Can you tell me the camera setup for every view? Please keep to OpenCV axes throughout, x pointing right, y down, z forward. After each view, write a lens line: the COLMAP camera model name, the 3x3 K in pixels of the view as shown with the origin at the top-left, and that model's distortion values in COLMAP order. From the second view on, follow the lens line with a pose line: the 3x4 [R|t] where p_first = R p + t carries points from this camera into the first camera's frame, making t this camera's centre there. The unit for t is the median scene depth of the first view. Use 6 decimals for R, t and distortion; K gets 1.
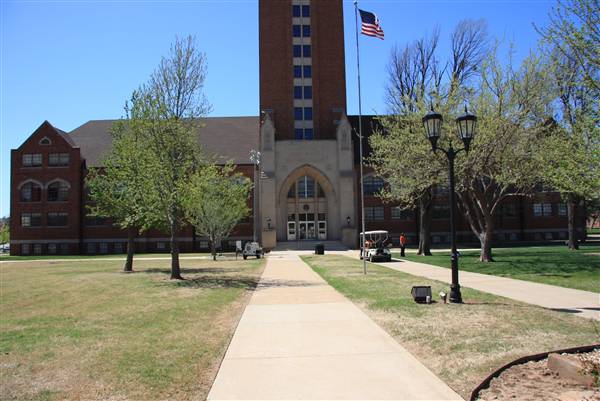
lens RADIAL K [[465.4, 0, 297.3], [0, 465.4, 203.6], [0, 0, 1]] dist [-0.184029, 0.139502]
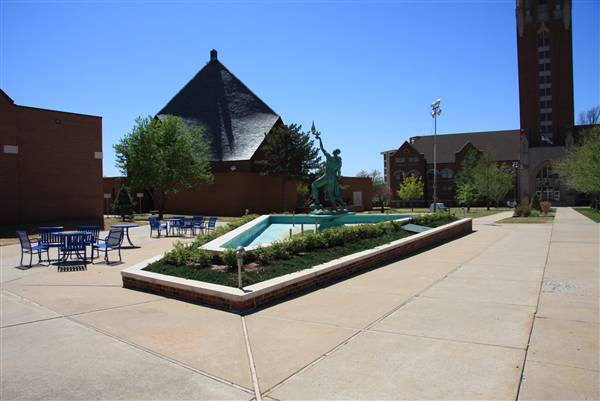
lens RADIAL K [[465.4, 0, 297.3], [0, 465.4, 203.6], [0, 0, 1]] dist [-0.184029, 0.139502]
pose [[0.847337, 0.014758, -0.530851, 0.121048], [0.036442, 0.995642, 0.085847, -0.102278], [0.529804, -0.092087, 0.843106, -1.041281]]
